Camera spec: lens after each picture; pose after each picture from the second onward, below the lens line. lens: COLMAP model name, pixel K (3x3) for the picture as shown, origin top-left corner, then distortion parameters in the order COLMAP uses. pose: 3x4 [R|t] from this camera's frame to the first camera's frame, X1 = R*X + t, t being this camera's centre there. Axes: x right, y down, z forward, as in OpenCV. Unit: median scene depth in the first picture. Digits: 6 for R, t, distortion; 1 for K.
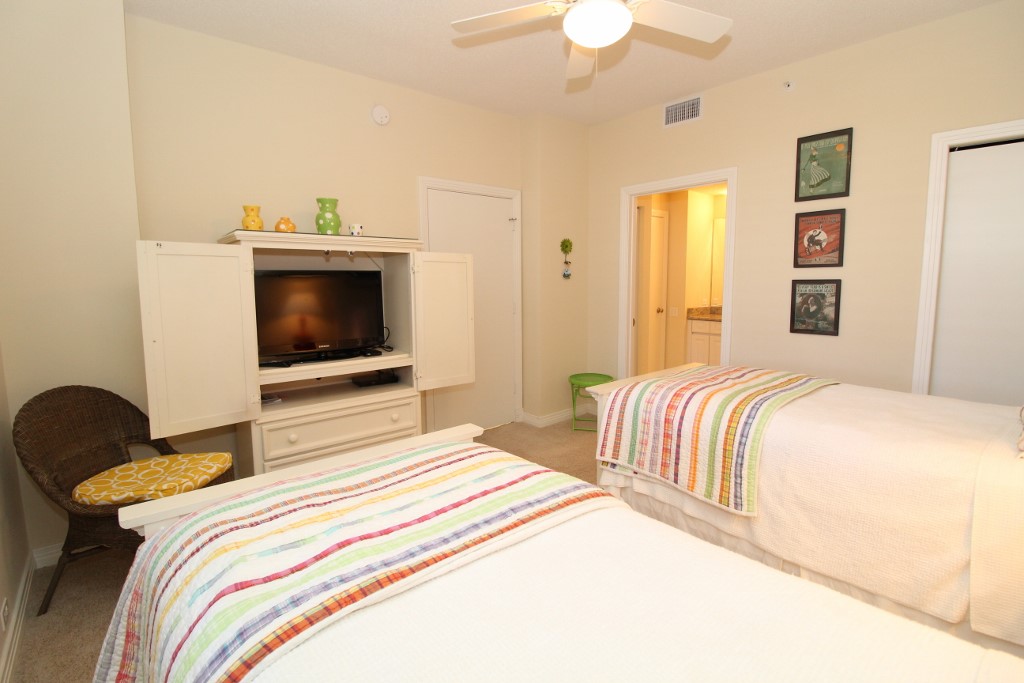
lens RADIAL K [[470.8, 0, 512.5], [0, 470.8, 329.2], [0, 0, 1]] dist [-0.001359, -0.010803]
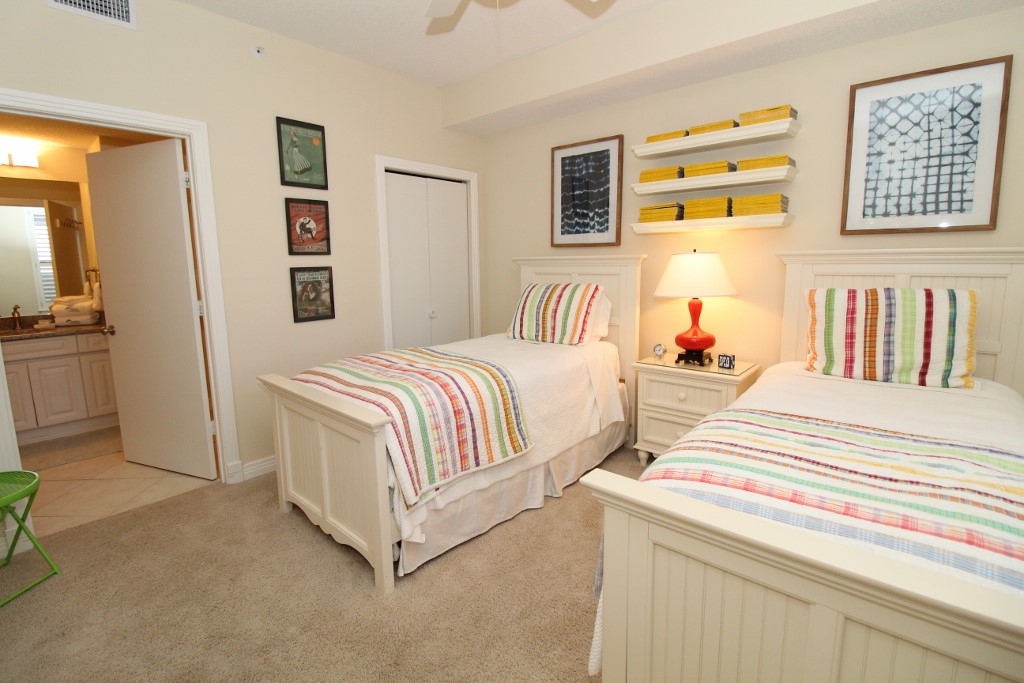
lens RADIAL K [[470.8, 0, 512.5], [0, 470.8, 329.2], [0, 0, 1]] dist [-0.001359, -0.010803]
pose [[-0.133942, -0.132227, 0.982128, -0.438941], [0.123234, 0.981143, 0.148901, -0.072651], [-0.983297, 0.140976, -0.115121, 0.715644]]
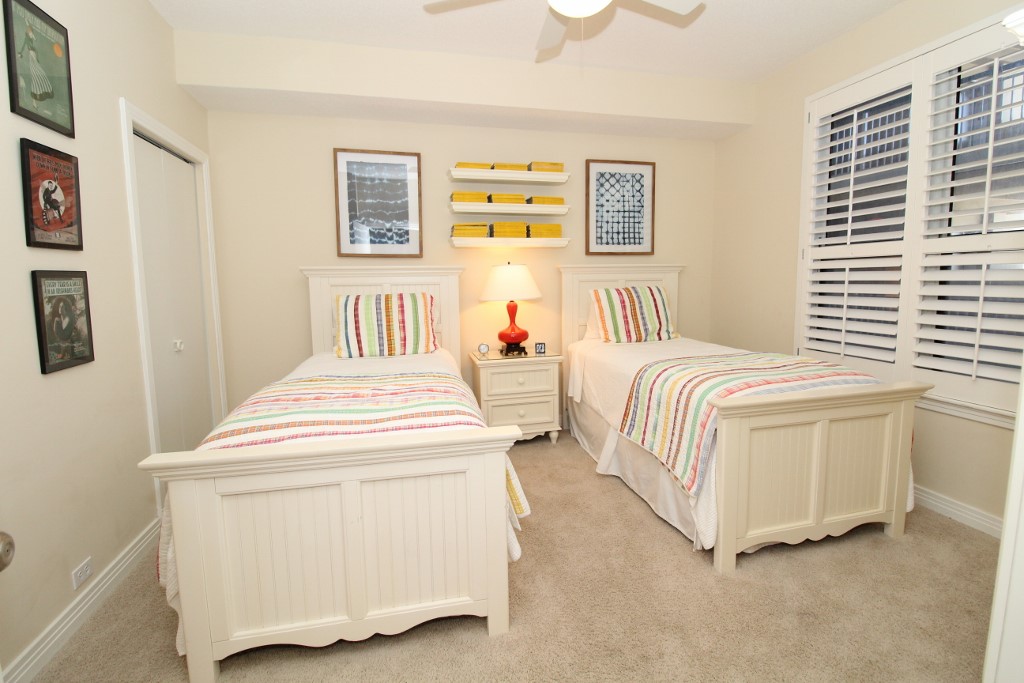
lens RADIAL K [[470.8, 0, 512.5], [0, 470.8, 329.2], [0, 0, 1]] dist [-0.001359, -0.010803]
pose [[-0.885662, -0.028457, 0.463457, -0.094001], [0.071471, 0.977871, 0.196624, -0.109731], [-0.458797, 0.207266, -0.864029, 1.263201]]
